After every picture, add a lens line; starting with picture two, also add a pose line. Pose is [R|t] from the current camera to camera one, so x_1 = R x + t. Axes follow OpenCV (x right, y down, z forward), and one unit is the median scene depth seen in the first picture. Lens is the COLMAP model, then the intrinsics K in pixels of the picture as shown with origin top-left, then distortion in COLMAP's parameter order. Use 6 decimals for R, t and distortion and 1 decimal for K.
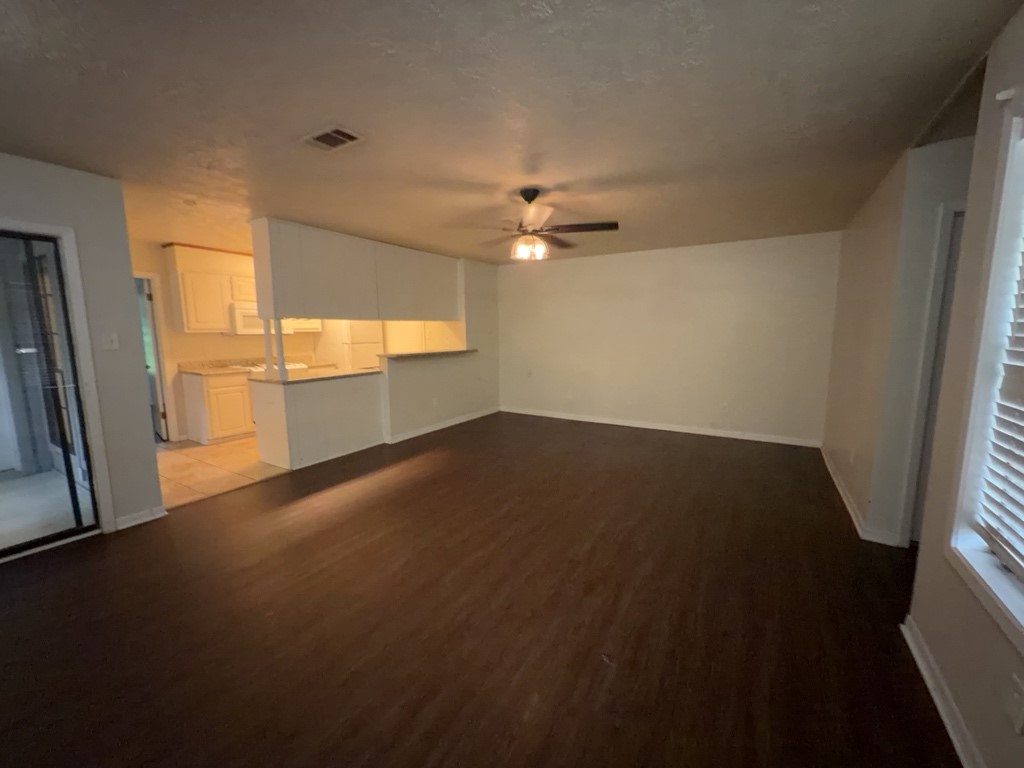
lens RADIAL K [[407.5, 0, 512.1], [0, 407.5, 384.5], [0, 0, 1]] dist [0.001067, 0.000933]
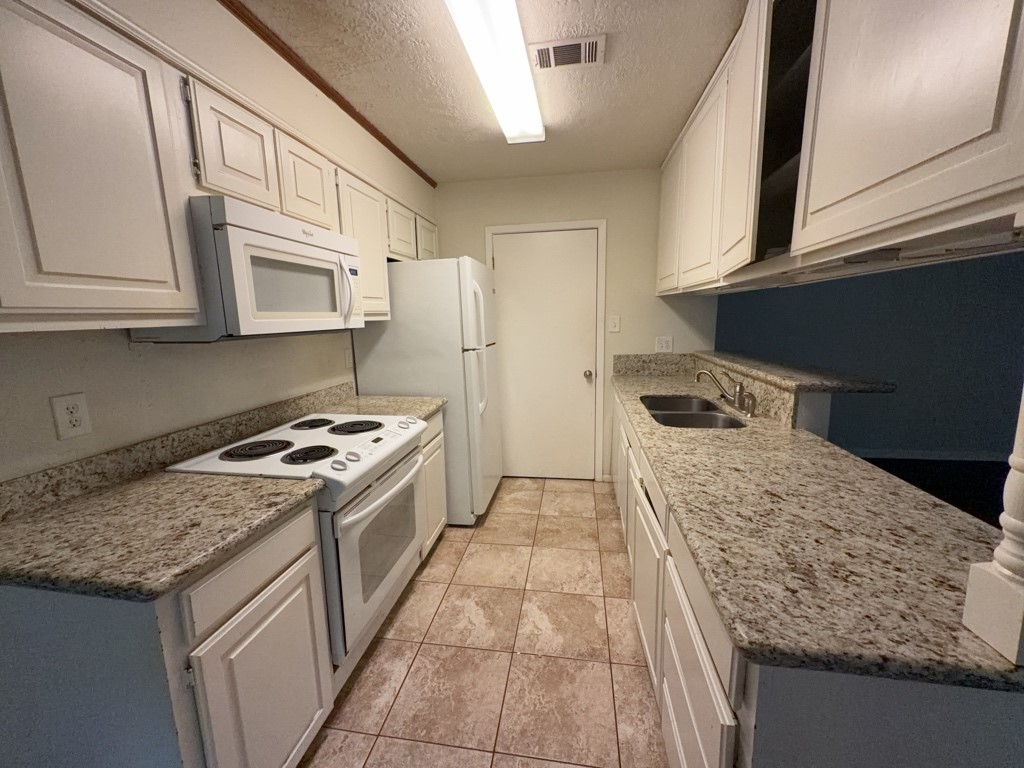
lens RADIAL K [[407.5, 0, 512.8], [0, 407.5, 381.2], [0, 0, 1]] dist [0.001067, 0.000933]
pose [[0.919231, -0.076460, 0.386223, -0.618496], [0.070353, 0.997073, 0.029947, -0.092582], [-0.387382, -0.000356, 0.921919, 0.718188]]
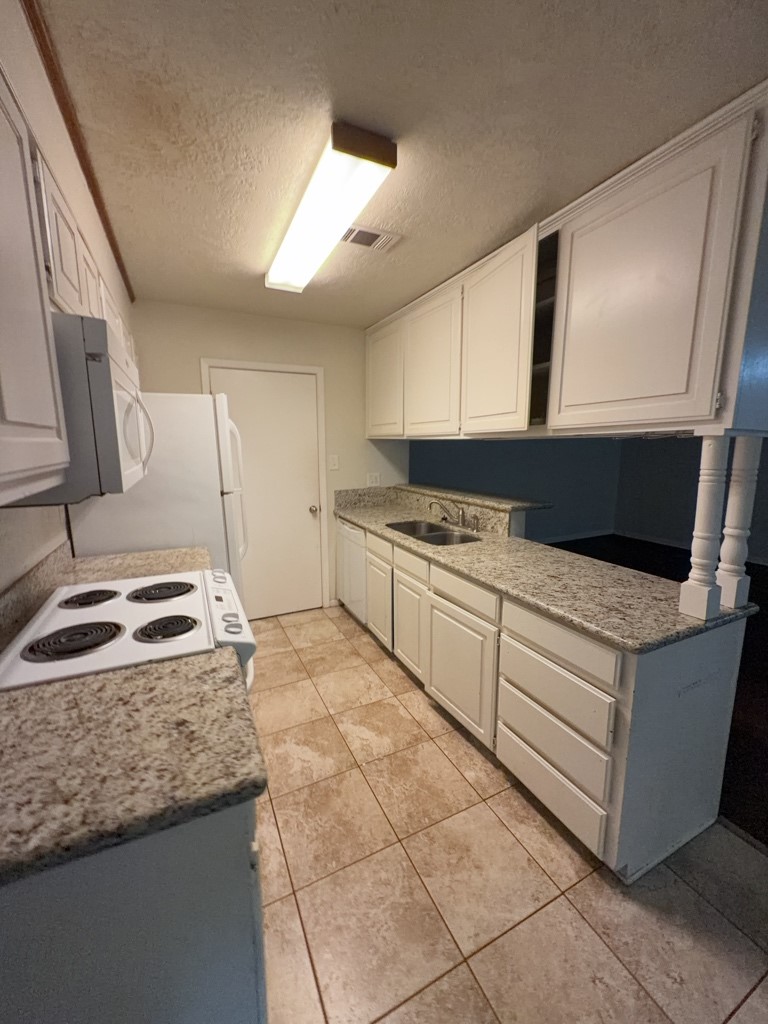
lens RADIAL K [[407.5, 0, 383.1], [0, 407.5, 508.6], [0, 0, 1]] dist [0.001067, 0.000933]
pose [[0.526465, -0.128866, 0.840374, -0.784609], [0.115364, 0.990132, 0.079559, -0.120106], [-0.842334, 0.055064, 0.536136, 0.802273]]
